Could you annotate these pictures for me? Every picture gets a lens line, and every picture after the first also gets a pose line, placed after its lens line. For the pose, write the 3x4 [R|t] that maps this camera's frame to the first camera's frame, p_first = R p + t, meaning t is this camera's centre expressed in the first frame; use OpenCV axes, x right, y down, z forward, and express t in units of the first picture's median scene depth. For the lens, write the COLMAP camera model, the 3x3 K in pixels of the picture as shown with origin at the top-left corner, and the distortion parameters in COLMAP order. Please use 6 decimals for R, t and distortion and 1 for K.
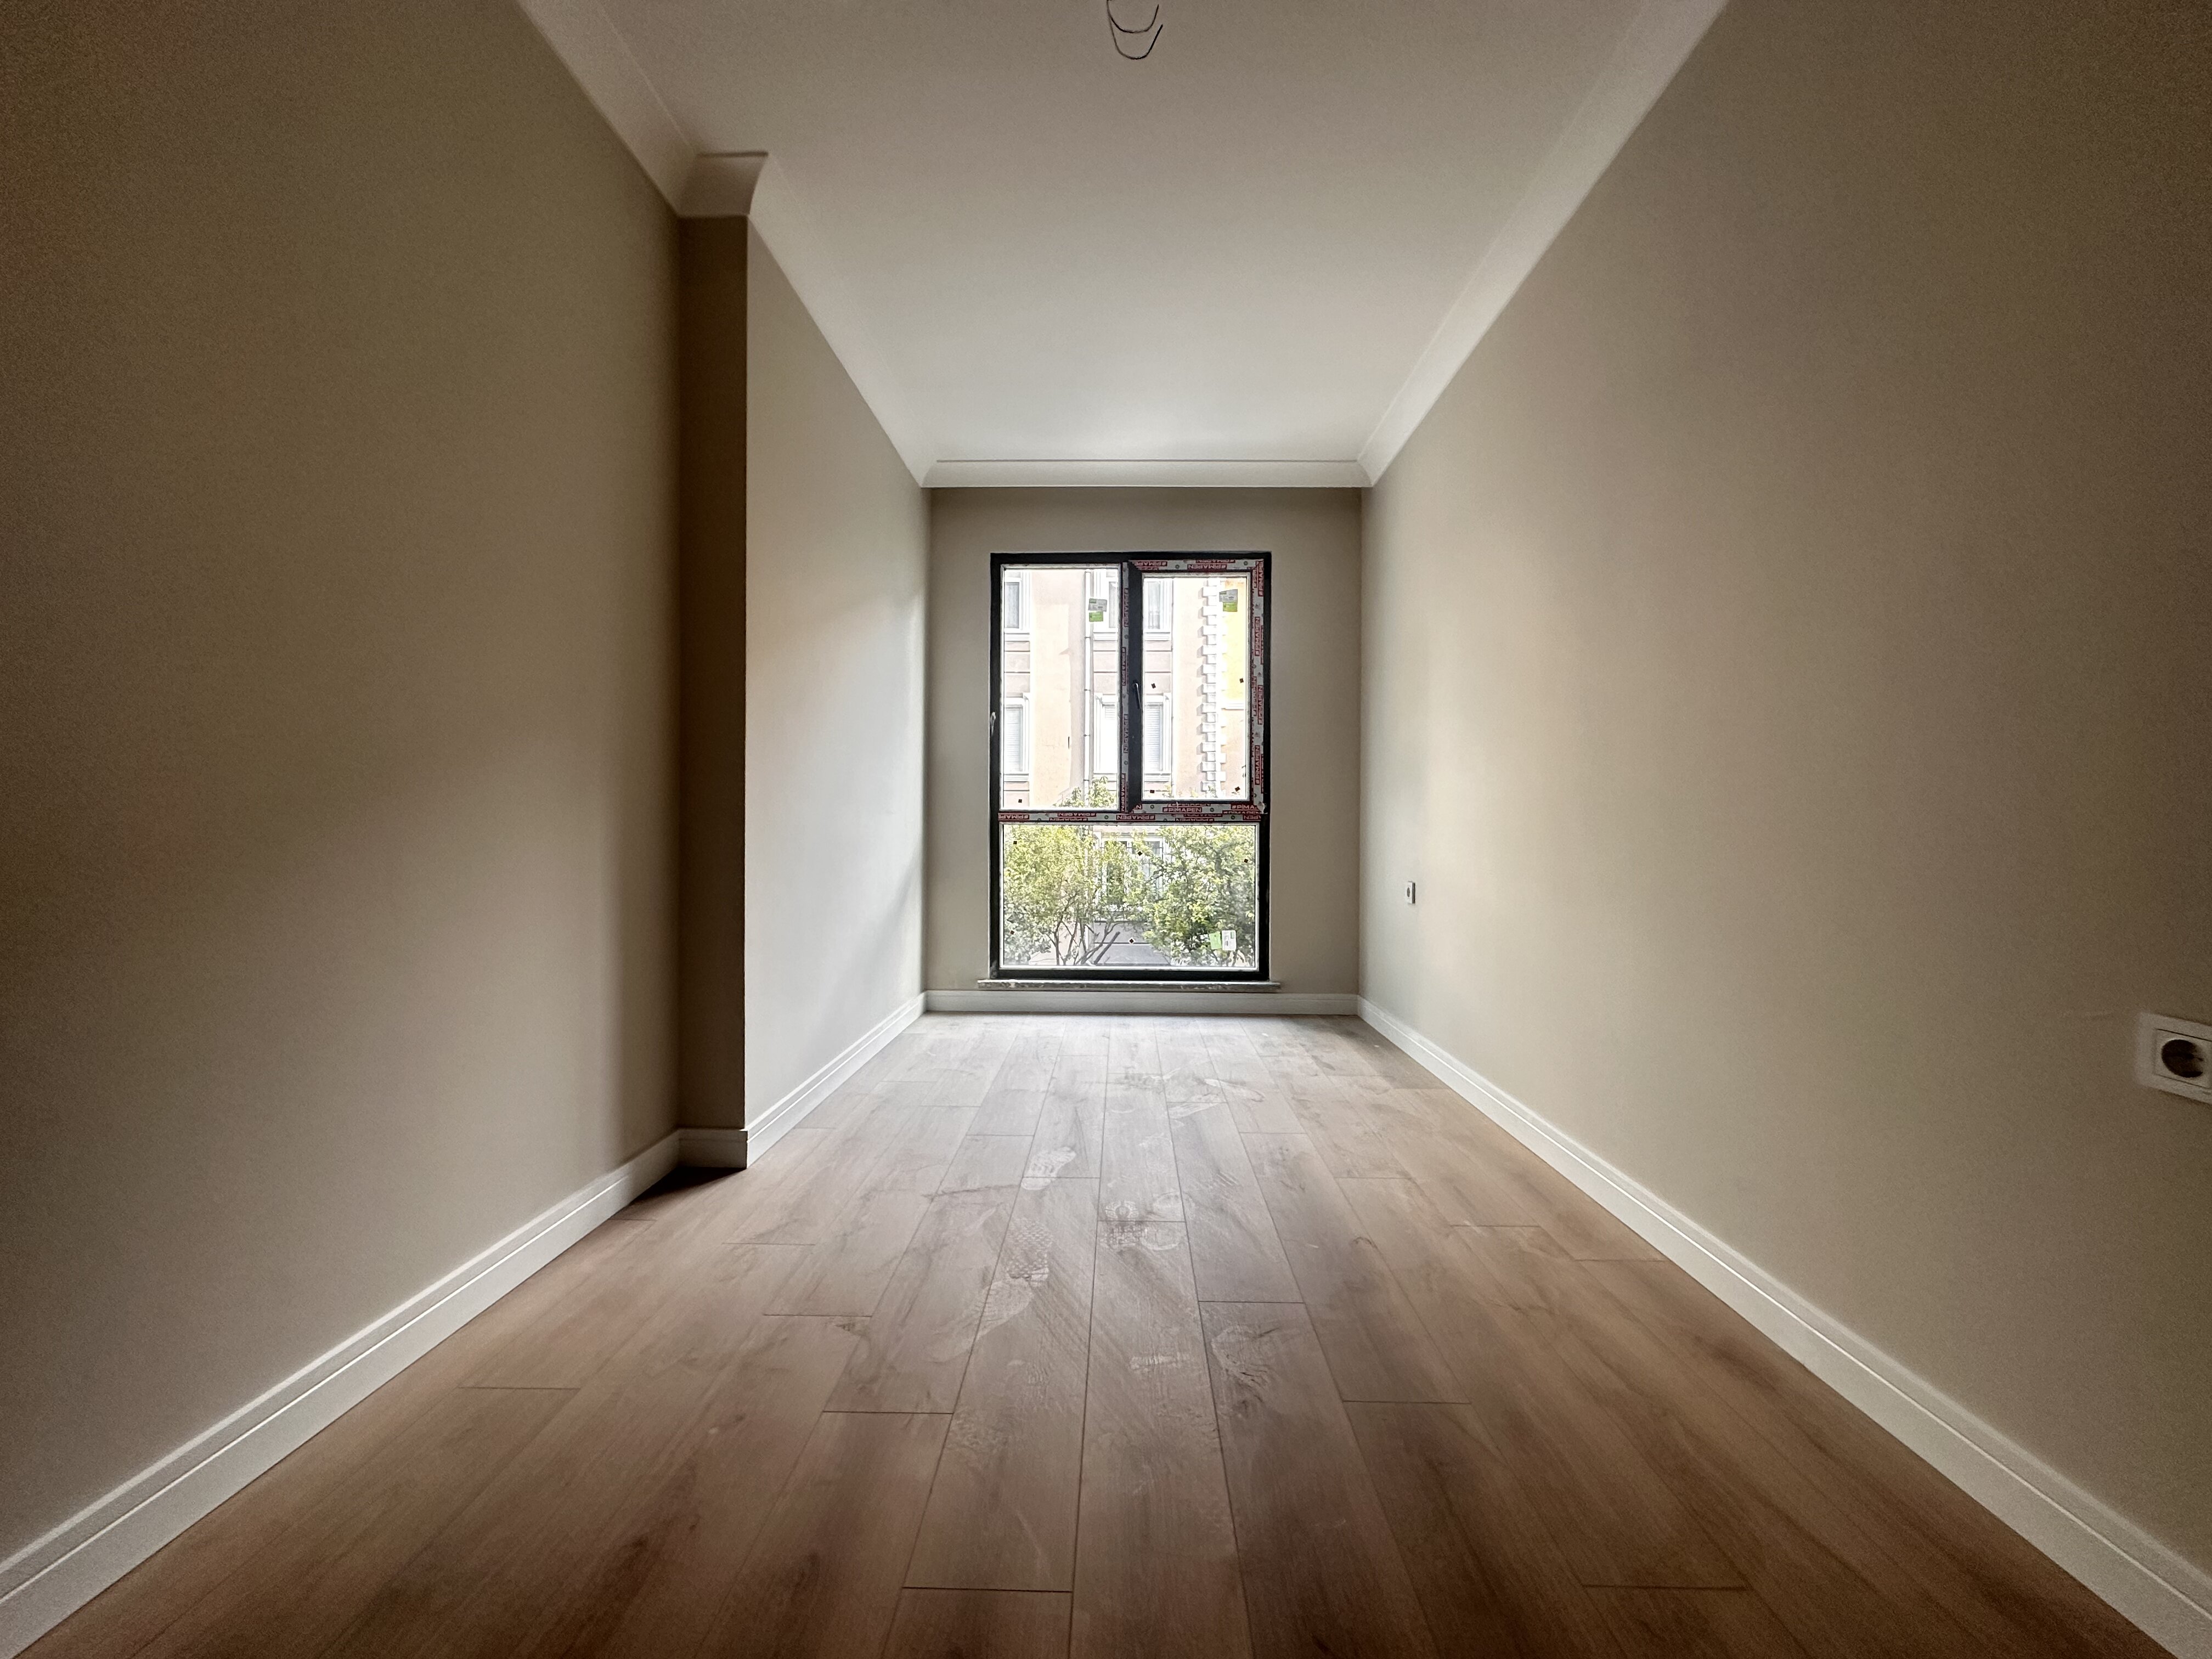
lens RADIAL K [[901.4, 0, 1108.9], [0, 901.4, 813.0], [0, 0, 1]] dist [-0.002323, 0.000103]
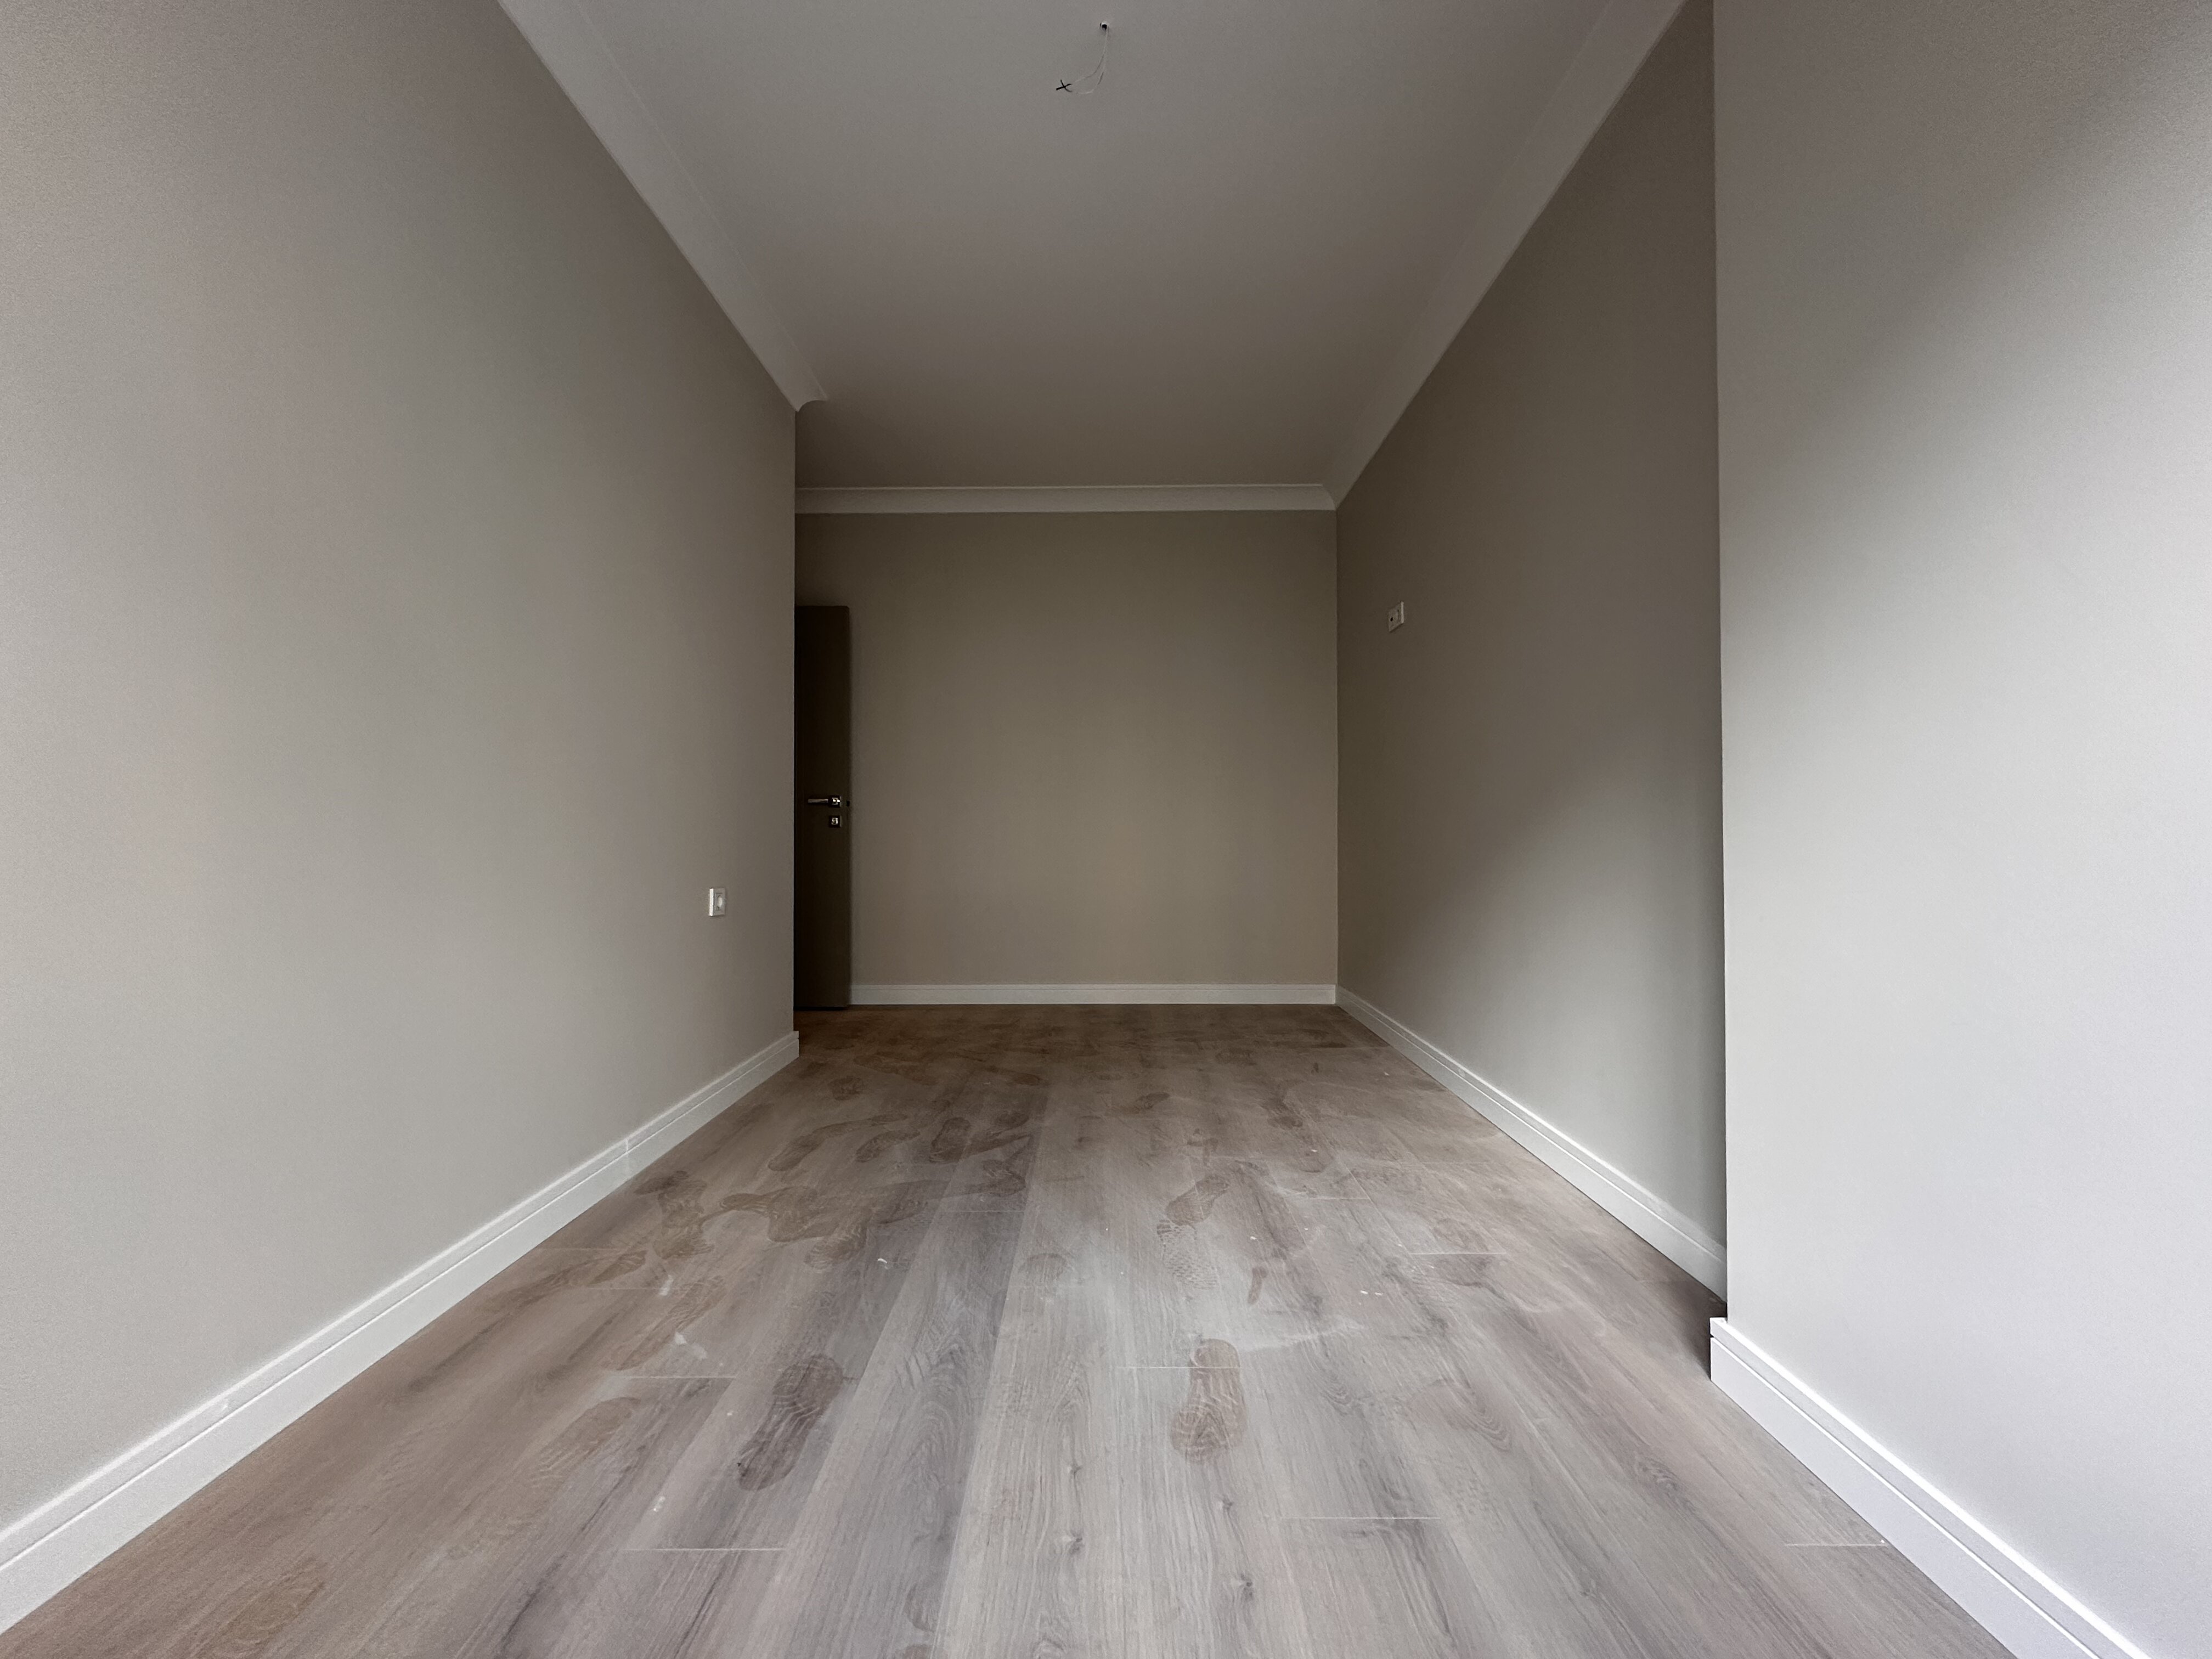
lens RADIAL K [[881.8, 0, 1106.5], [0, 881.8, 825.6], [0, 0, 1]] dist [-0.000835, 0.000396]
pose [[-0.999822, -0.000393, -0.018861, 0.006926], [-0.000029, 0.999813, -0.019319, 0.036029], [0.018865, -0.019315, -0.999635, 1.508495]]
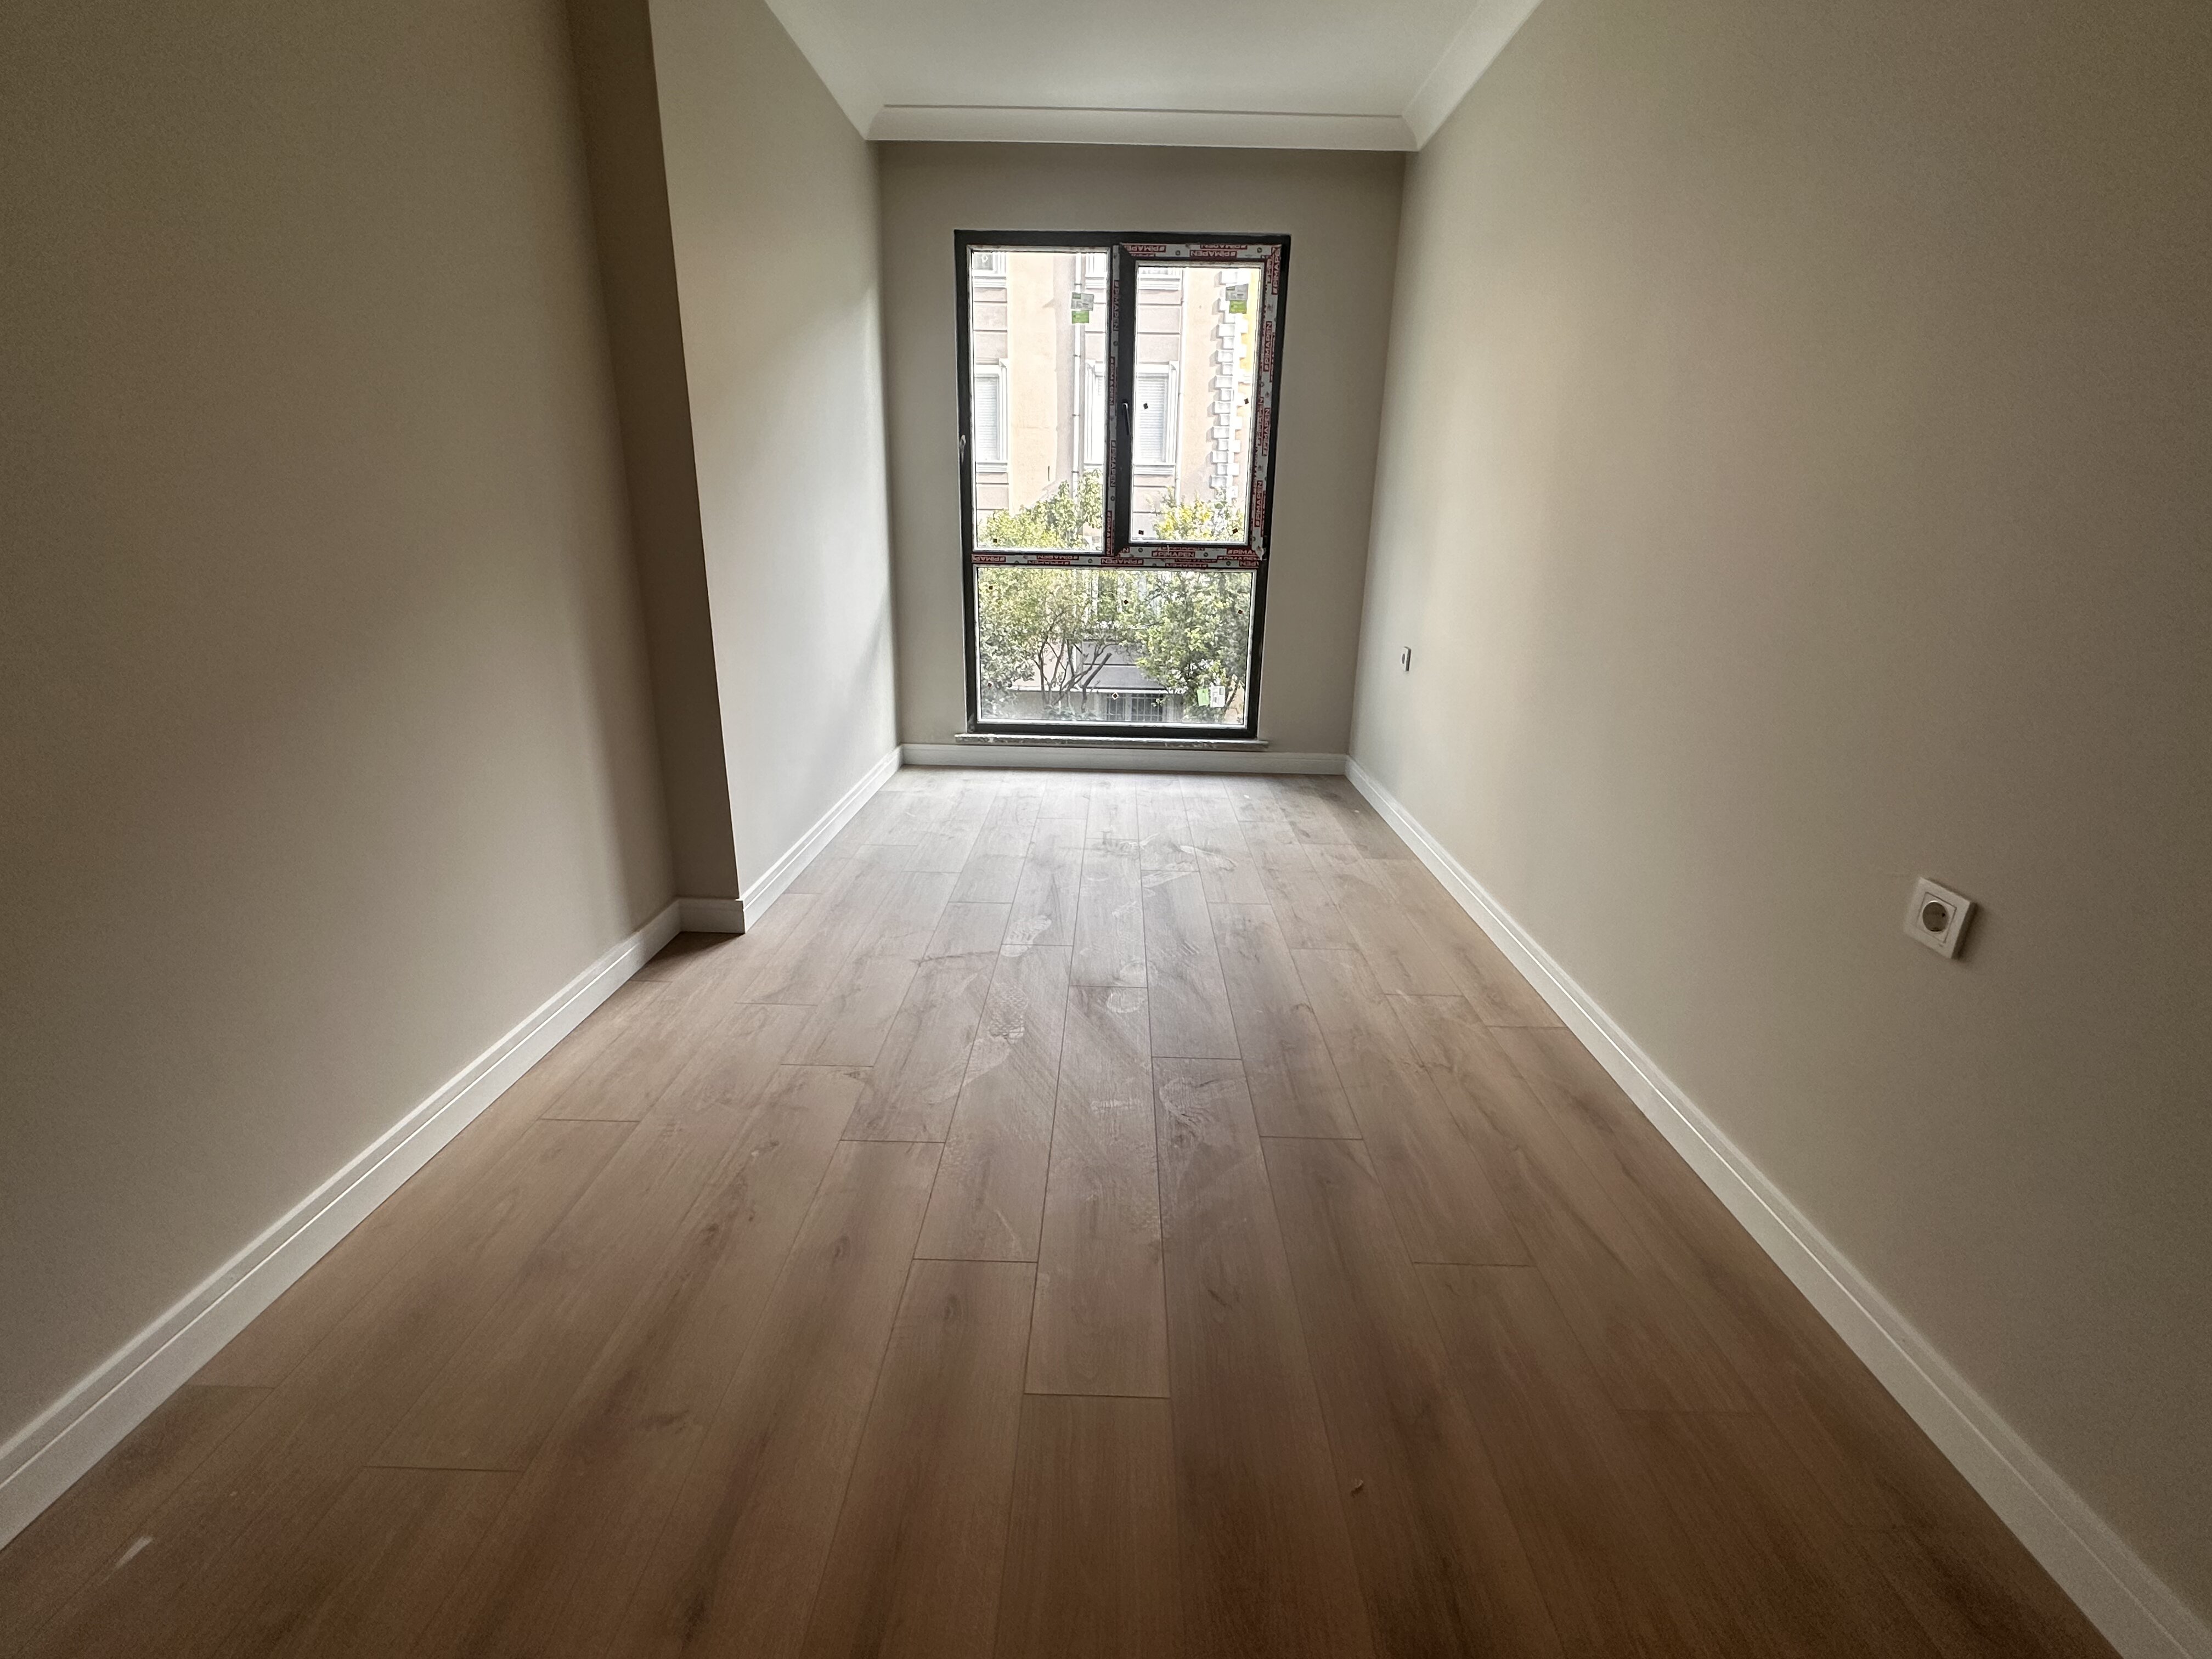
lens RADIAL K [[1001.9, 0, 1104.5], [0, 1001.9, 825.1], [0, 0, 1]] dist [-0.000060, 0.000096]
pose [[0.999895, 0.012907, 0.006569, 0.017267], [-0.014284, 0.953703, 0.300410, -0.091894], [-0.002387, -0.300473, 0.953787, -0.102238]]
